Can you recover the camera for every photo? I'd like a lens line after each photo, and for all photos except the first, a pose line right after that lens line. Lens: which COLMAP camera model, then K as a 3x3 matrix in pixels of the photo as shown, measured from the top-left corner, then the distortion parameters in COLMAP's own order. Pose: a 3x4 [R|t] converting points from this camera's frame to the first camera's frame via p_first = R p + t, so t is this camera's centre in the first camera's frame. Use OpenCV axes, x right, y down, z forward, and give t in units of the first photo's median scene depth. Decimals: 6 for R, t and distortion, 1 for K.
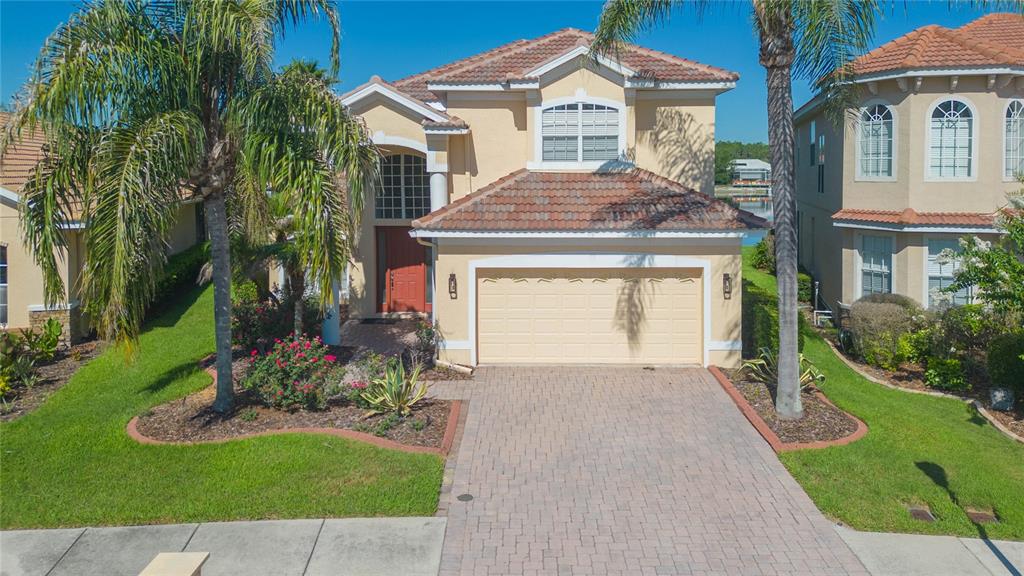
lens RADIAL K [[828.6, 0, 491.9], [0, 828.6, 289.4], [0, 0, 1]] dist [0.055861, -0.095370]
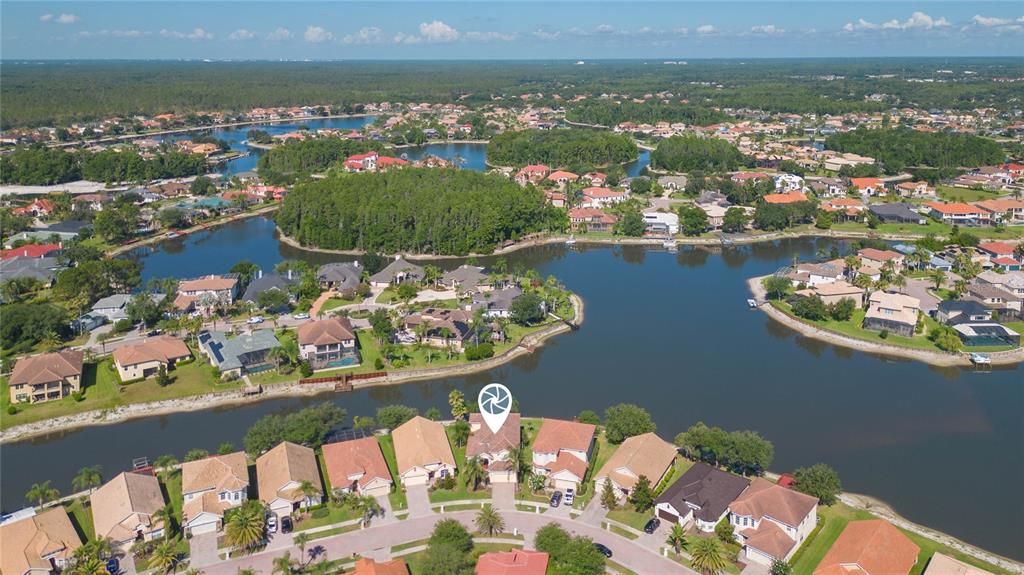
lens RADIAL K [[706.9, 0, 500.6], [0, 706.9, 283.1], [0, 0, 1]] dist [0.052797, -0.063604]
pose [[0.999782, 0.015192, 0.014335, -0.096732], [-0.015909, 0.998556, 0.051301, -3.005546], [-0.013535, -0.051518, 0.998580, -8.209090]]
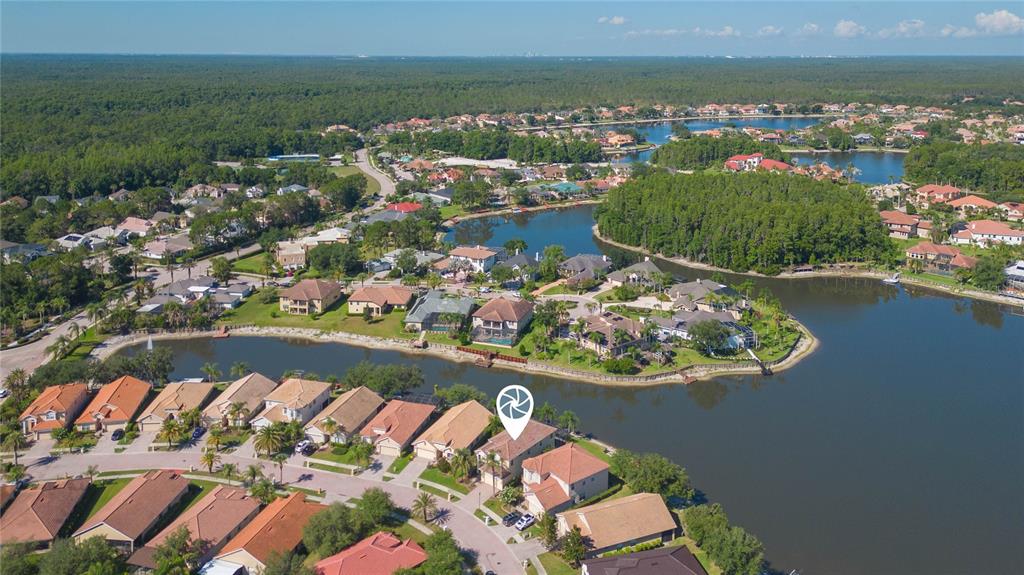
lens RADIAL K [[706.9, 0, 500.6], [0, 706.9, 283.1], [0, 0, 1]] dist [0.052797, -0.063604]
pose [[0.794596, 0.205421, -0.571331, 4.920349], [-0.169506, 0.978663, 0.116130, -3.553741], [0.582996, 0.004567, 0.812462, -6.396682]]
